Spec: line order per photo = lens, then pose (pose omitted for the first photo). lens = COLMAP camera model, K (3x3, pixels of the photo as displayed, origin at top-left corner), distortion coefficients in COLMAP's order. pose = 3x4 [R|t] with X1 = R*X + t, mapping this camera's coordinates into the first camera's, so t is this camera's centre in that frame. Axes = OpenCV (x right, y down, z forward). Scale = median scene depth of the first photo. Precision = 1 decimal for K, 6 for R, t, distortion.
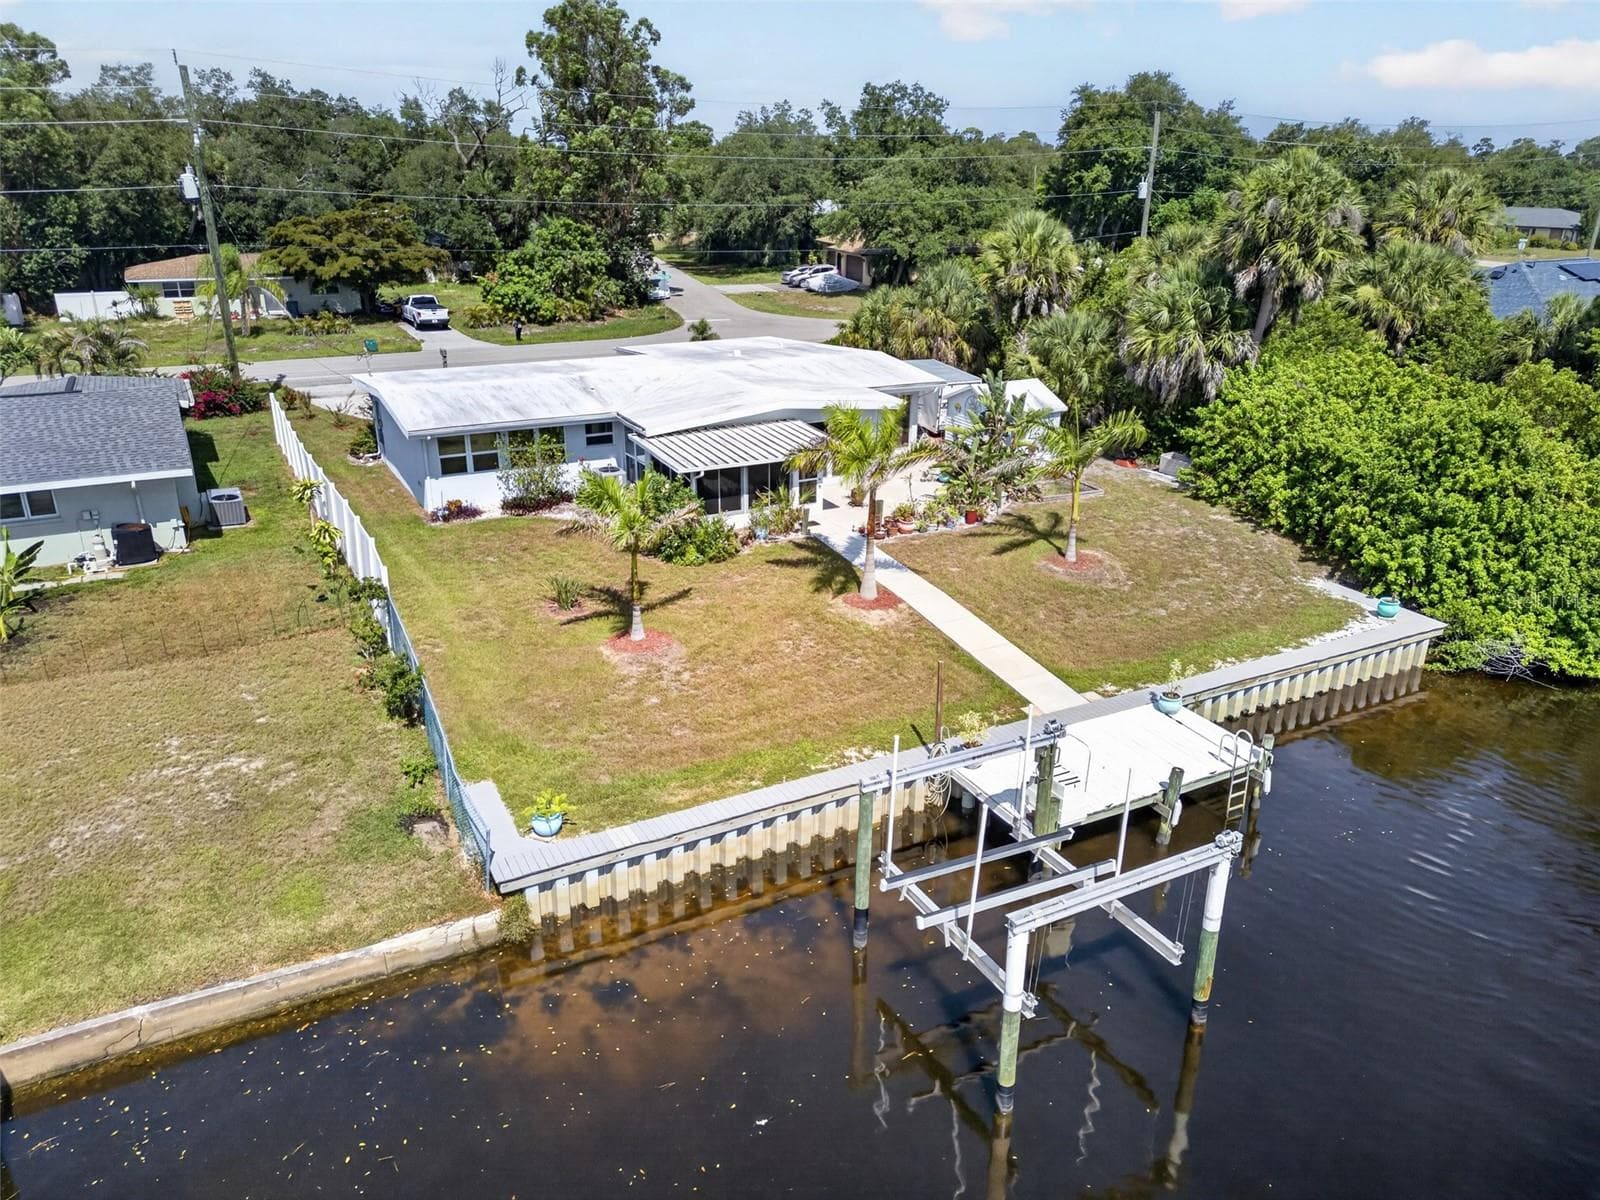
lens RADIAL K [[1131.6, 0, 793.1], [0, 1131.6, 599.4], [0, 0, 1]] dist [0.051023, -0.027076]
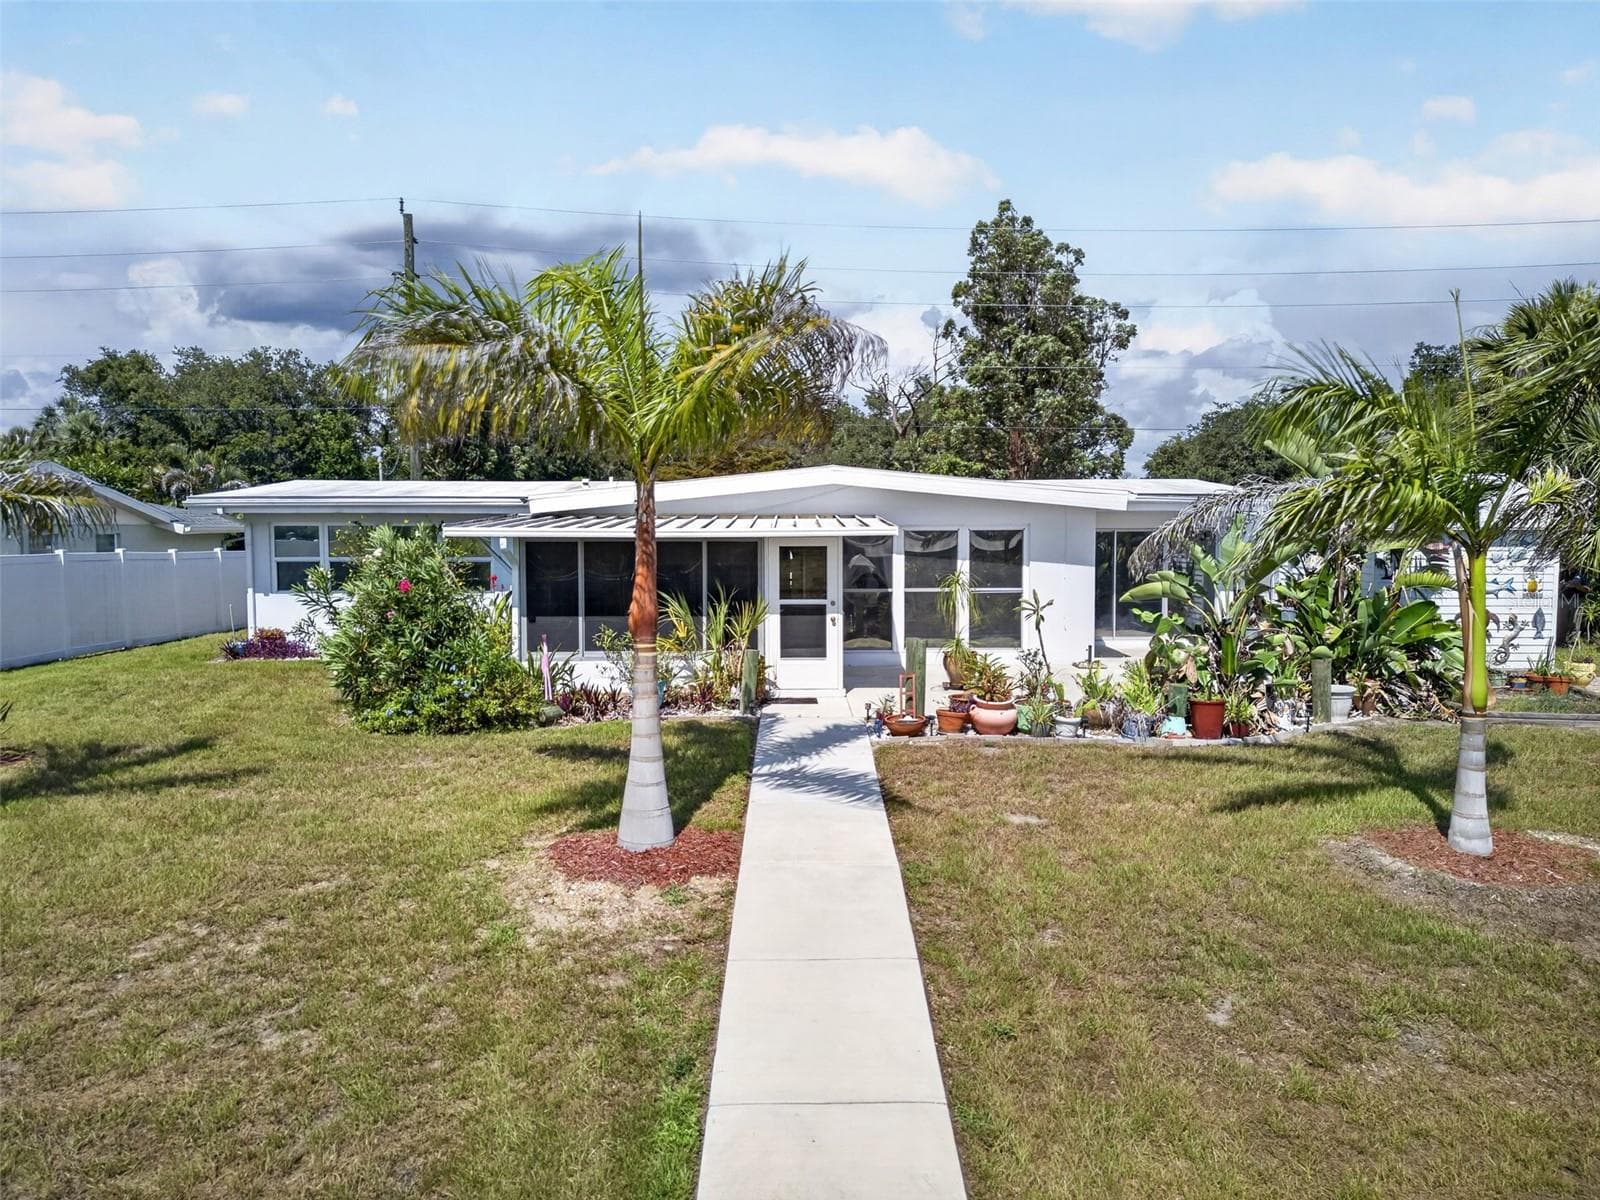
lens RADIAL K [[1131.6, 0, 793.3], [0, 1131.6, 588.4], [0, 0, 1]] dist [0.051023, -0.027076]
pose [[0.882419, 0.016762, -0.470166, 0.221695], [-0.159559, 0.950797, -0.265567, 0.006512], [0.442581, 0.309360, 0.841676, 0.641304]]
